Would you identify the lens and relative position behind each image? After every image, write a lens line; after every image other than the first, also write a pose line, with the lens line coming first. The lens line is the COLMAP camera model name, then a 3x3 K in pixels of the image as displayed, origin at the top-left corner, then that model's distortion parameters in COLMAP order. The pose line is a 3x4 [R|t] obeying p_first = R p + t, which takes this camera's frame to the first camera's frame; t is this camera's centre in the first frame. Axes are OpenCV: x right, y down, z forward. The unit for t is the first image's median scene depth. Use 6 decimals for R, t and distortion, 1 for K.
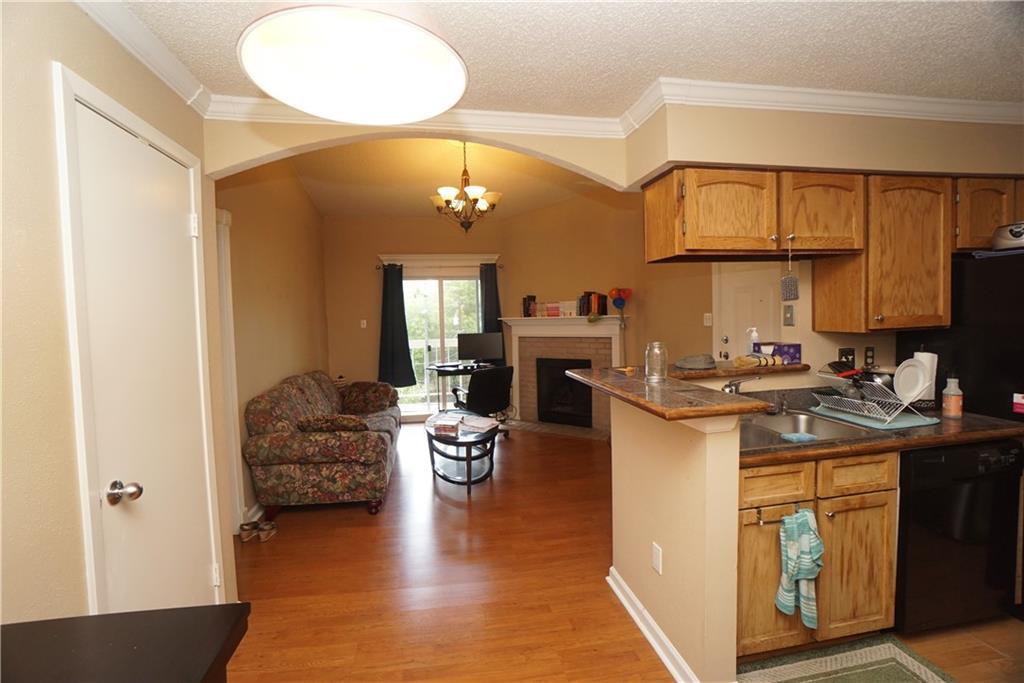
lens RADIAL K [[464.2, 0, 504.2], [0, 464.2, 338.9], [0, 0, 1]] dist [-0.003152, 0.000018]
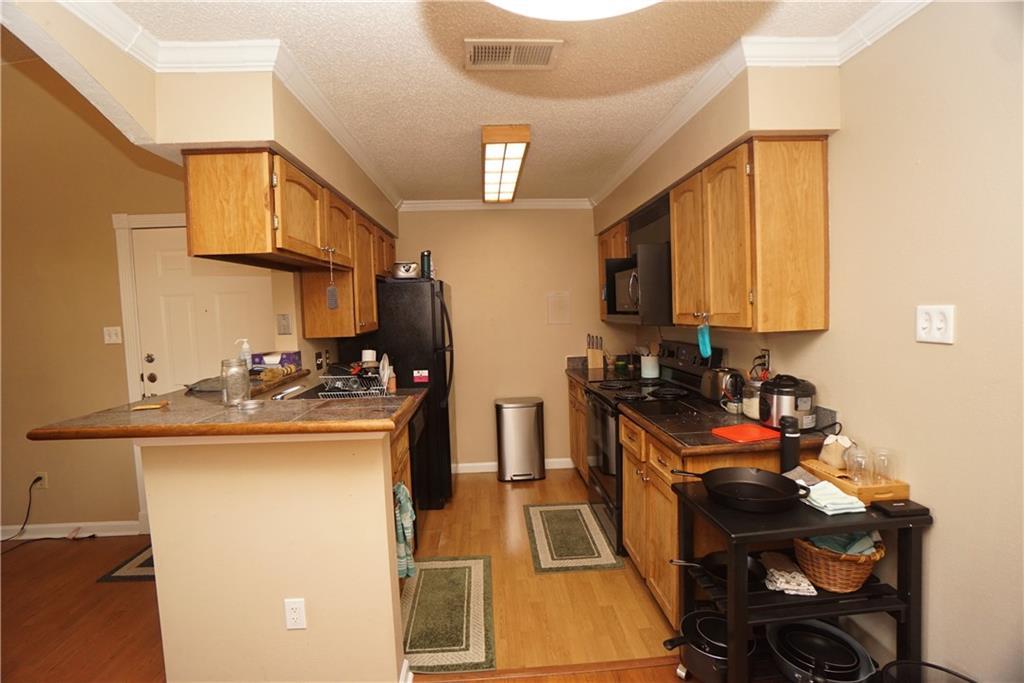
lens RADIAL K [[464.2, 0, 504.2], [0, 464.2, 338.9], [0, 0, 1]] dist [-0.003152, 0.000018]
pose [[0.141559, -0.045502, 0.988884, -0.365046], [0.077265, 0.996404, 0.034787, -0.018629], [-0.986910, 0.071482, 0.144566, 0.412073]]
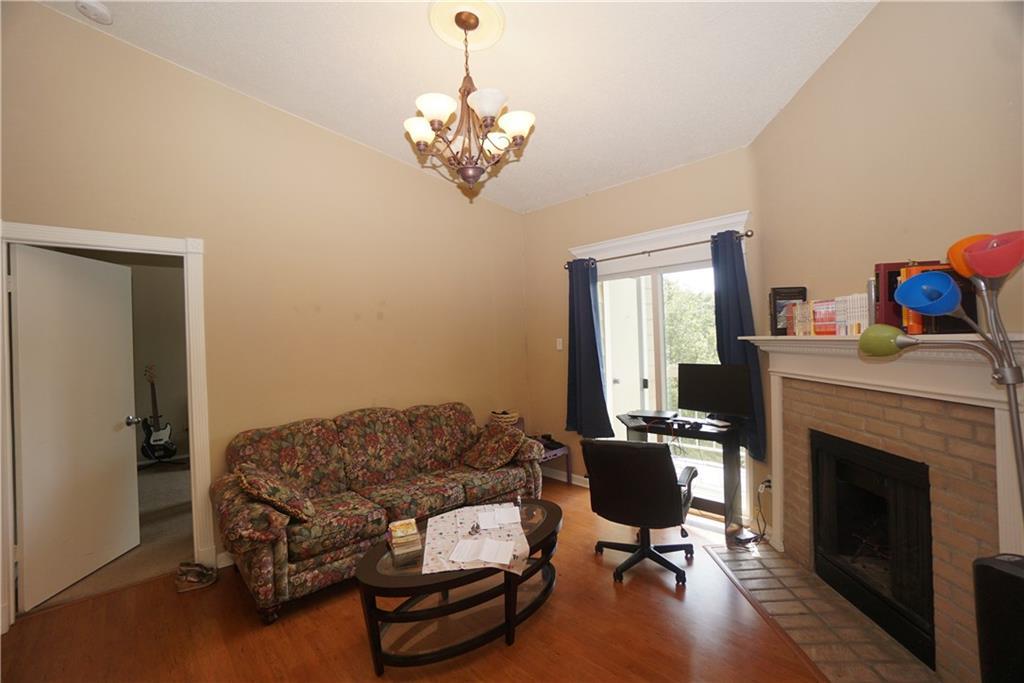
lens RADIAL K [[464.2, 0, 504.2], [0, 464.2, 338.9], [0, 0, 1]] dist [-0.003152, 0.000018]
pose [[0.474212, 0.008029, -0.880374, 0.746703], [-0.017718, 0.999843, -0.000425, -0.090227], [0.880232, 0.015800, 0.474280, 1.285468]]
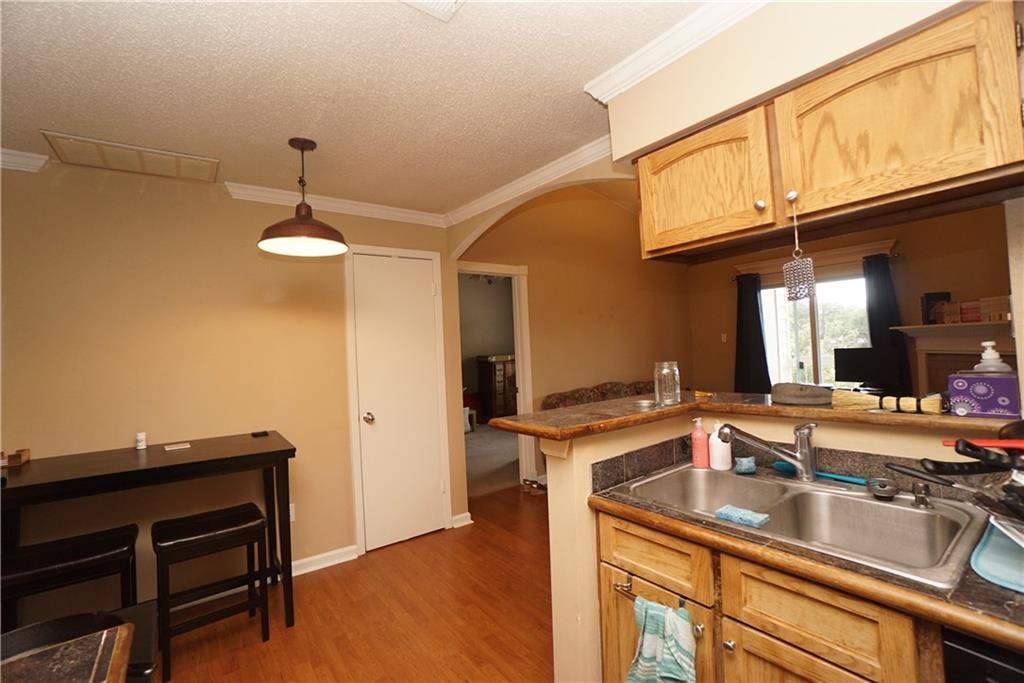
lens RADIAL K [[457.7, 0, 512.0], [0, 457.7, 341.5], [0, 0, 1]] dist [-0.005888, -0.000105]
pose [[0.432802, -0.009519, -0.901439, 0.901722], [-0.009940, 0.999833, -0.015331, -0.013705], [0.901434, 0.015596, 0.432636, 0.368552]]
